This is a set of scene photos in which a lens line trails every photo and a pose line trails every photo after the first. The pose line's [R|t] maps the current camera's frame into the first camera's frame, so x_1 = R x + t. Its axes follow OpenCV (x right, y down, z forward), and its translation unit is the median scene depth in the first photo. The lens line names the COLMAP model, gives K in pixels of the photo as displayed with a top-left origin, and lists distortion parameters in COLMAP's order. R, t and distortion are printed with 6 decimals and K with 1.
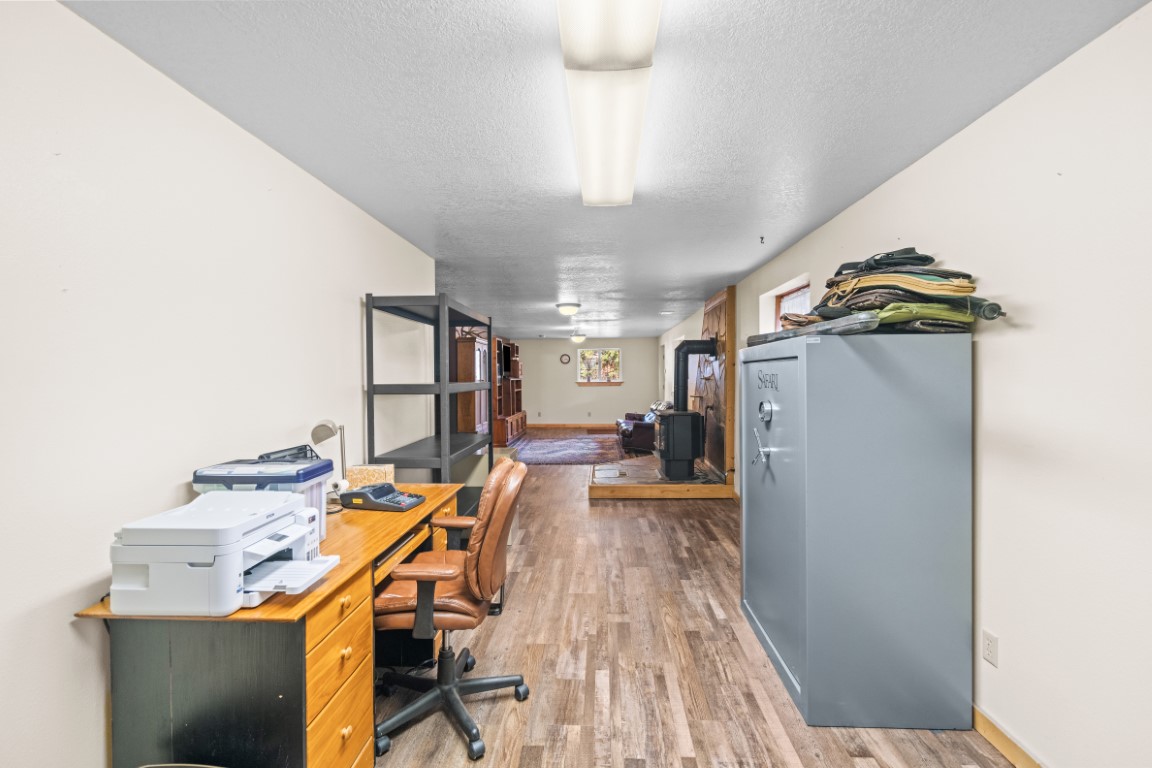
lens RADIAL K [[526.1, 0, 569.3], [0, 526.1, 384.1], [0, 0, 1]] dist [-0.006381, 0.002921]
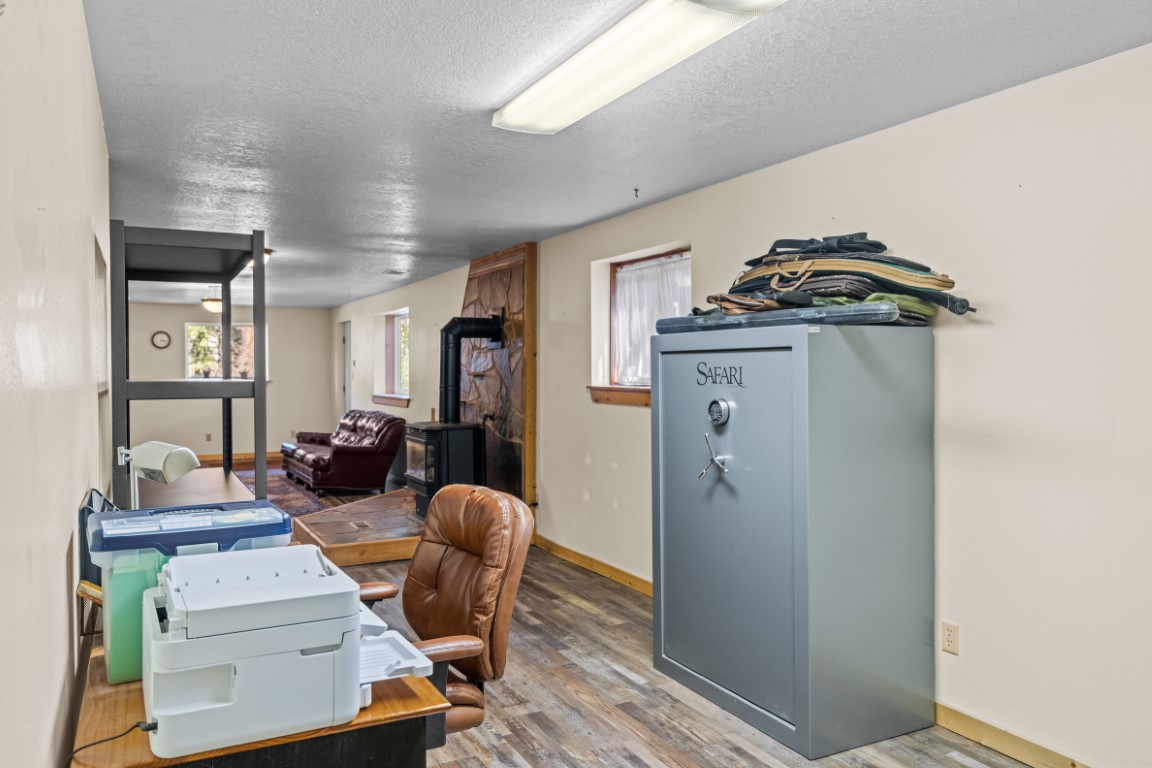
lens RADIAL K [[862.0, 0, 579.7], [0, 862.0, 378.9], [0, 0, 1]] dist [0.011675, 0.001913]
pose [[0.857859, -0.002264, 0.513880, -0.471512], [0.006156, 0.999964, -0.005870, 0.006182], [-0.513849, 0.008199, 0.857842, -0.048637]]
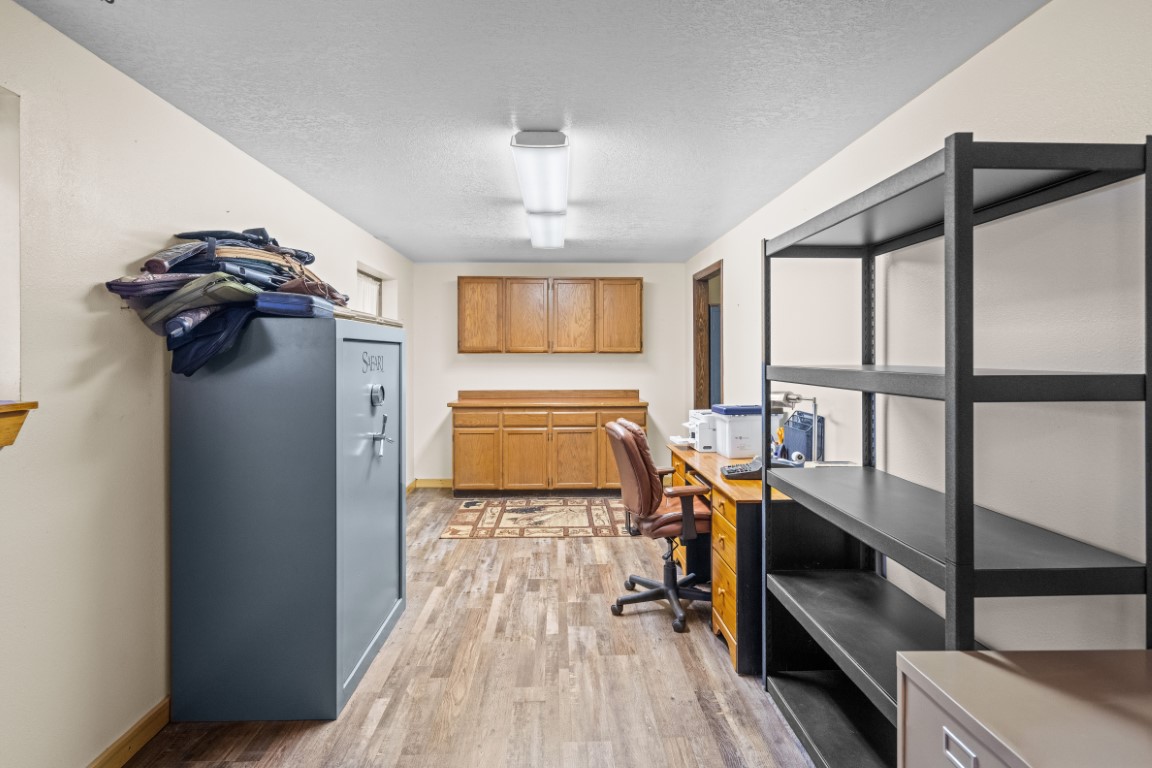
lens RADIAL K [[613.4, 0, 582.0], [0, 613.4, 355.0], [0, 0, 1]] dist [0.005844, 0.000540]
pose [[-0.994255, 0.010631, -0.106507, 0.114503], [0.008962, 0.999830, 0.016139, -0.032052], [0.106661, 0.015092, -0.994181, 1.973195]]
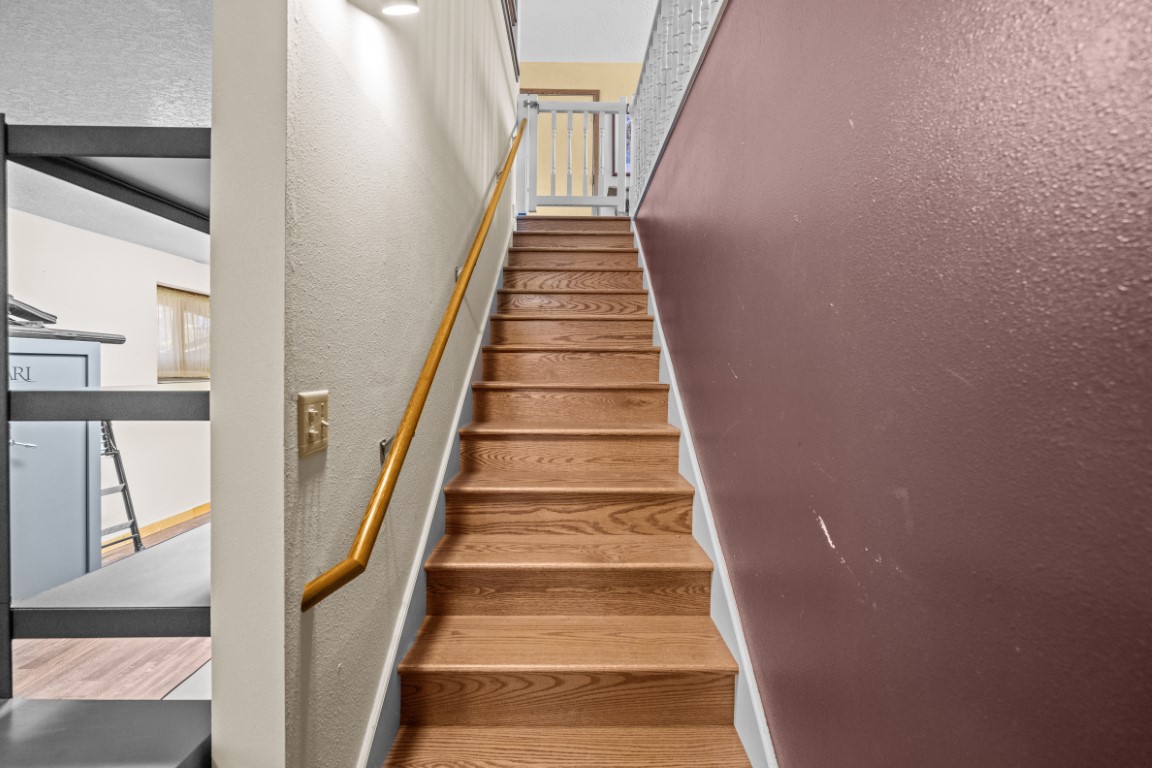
lens RADIAL K [[507.6, 0, 576.9], [0, 507.6, 376.8], [0, 0, 1]] dist [0.003407, 0.000591]
pose [[-0.996903, 0.003988, -0.078543, -0.603750], [0.001624, 0.999545, 0.030134, -0.025321], [0.078628, 0.029913, -0.996455, 1.908235]]
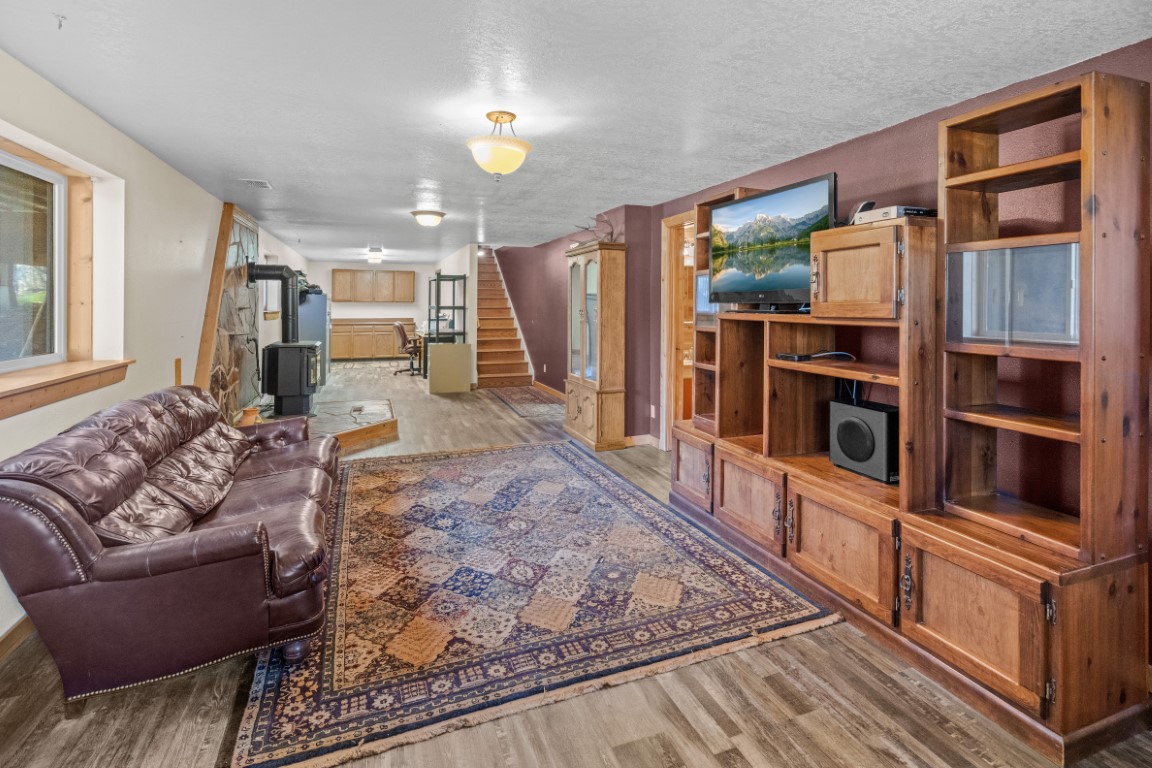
lens RADIAL K [[526.1, 0, 568.7], [0, 526.1, 296.3], [0, 0, 1]] dist [-0.006381, 0.002921]
pose [[-0.910803, -0.000312, -0.412840, 0.337853], [-0.002599, 0.999984, 0.004978, -0.081000], [0.412832, 0.005607, -0.910790, 4.626525]]
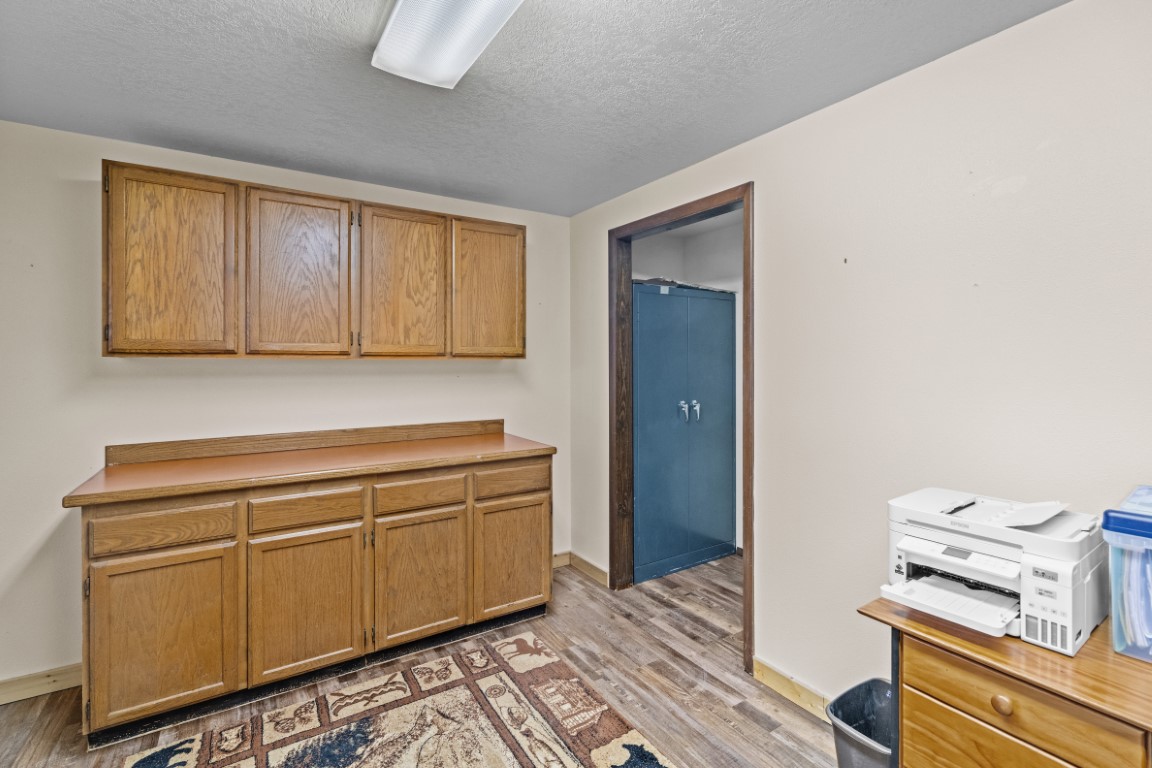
lens RADIAL K [[526.1, 0, 580.5], [0, 526.1, 362.4], [0, 0, 1]] dist [-0.006381, 0.002921]
pose [[-0.807860, 0.012839, -0.589235, 0.217161], [0.002550, 0.999829, 0.018289, -0.009541], [0.589370, 0.013273, -0.807755, 0.707025]]
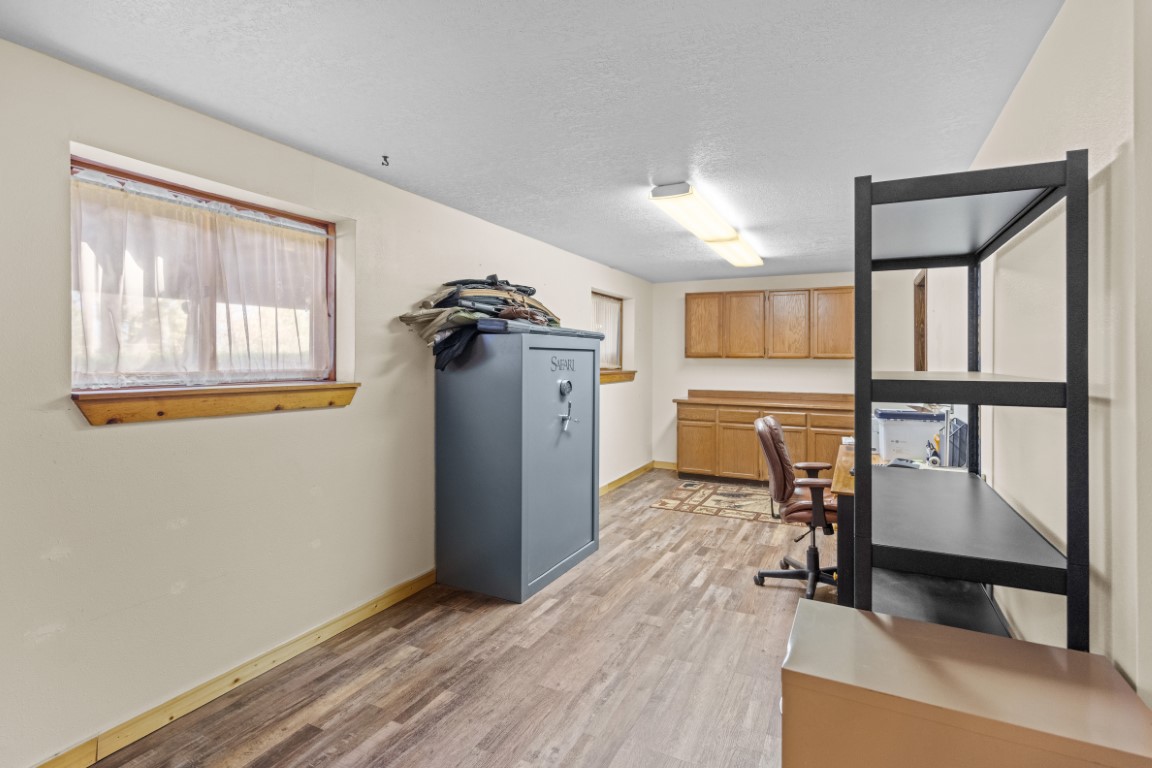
lens RADIAL K [[558.0, 0, 584.7], [0, 558.0, 357.0], [0, 0, 1]] dist [-0.002872, 0.000530]
pose [[-0.925963, 0.005002, 0.377581, -0.184842], [0.008493, 0.999935, 0.007581, -0.032578], [-0.377519, 0.010226, -0.925946, 2.104683]]
